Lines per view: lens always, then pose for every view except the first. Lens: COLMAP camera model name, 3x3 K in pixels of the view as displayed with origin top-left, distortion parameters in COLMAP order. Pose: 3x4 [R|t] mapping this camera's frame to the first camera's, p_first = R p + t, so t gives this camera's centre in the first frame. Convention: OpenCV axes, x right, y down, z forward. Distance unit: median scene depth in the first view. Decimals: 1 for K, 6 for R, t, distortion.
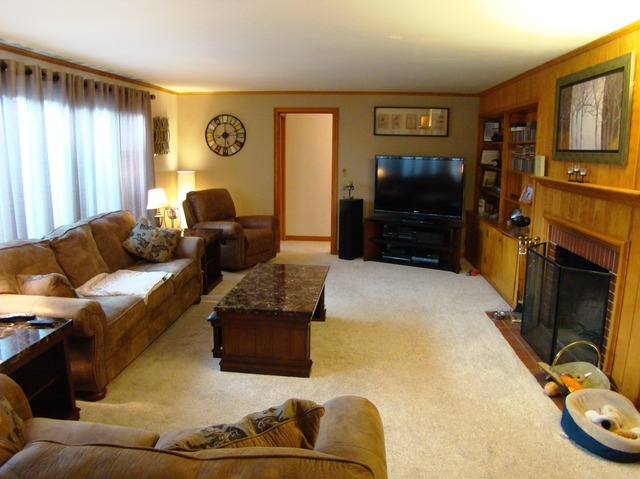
lens RADIAL K [[479.8, 0, 320.0], [0, 479.8, 239.5], [0, 0, 1]] dist [-0.193726, 0.092824]
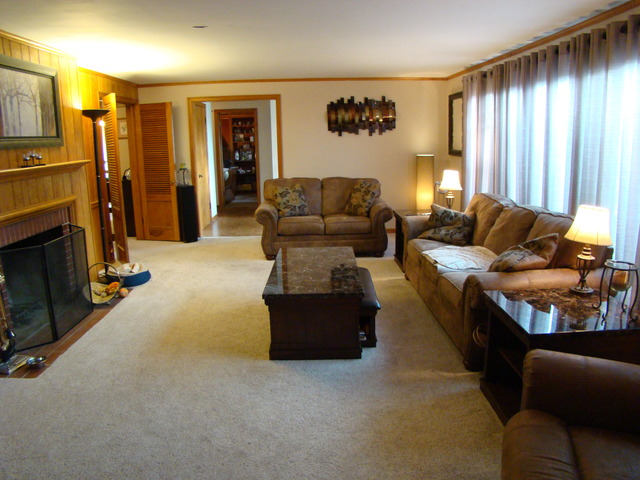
lens RADIAL K [[479.8, 0, 320.0], [0, 479.8, 240.0], [0, 0, 1]] dist [-0.193726, 0.092824]
pose [[-0.994212, 0.033775, -0.101988, 0.004917], [-0.008231, 0.922563, 0.385759, -0.381429], [0.107119, 0.384365, -0.916945, 2.119015]]
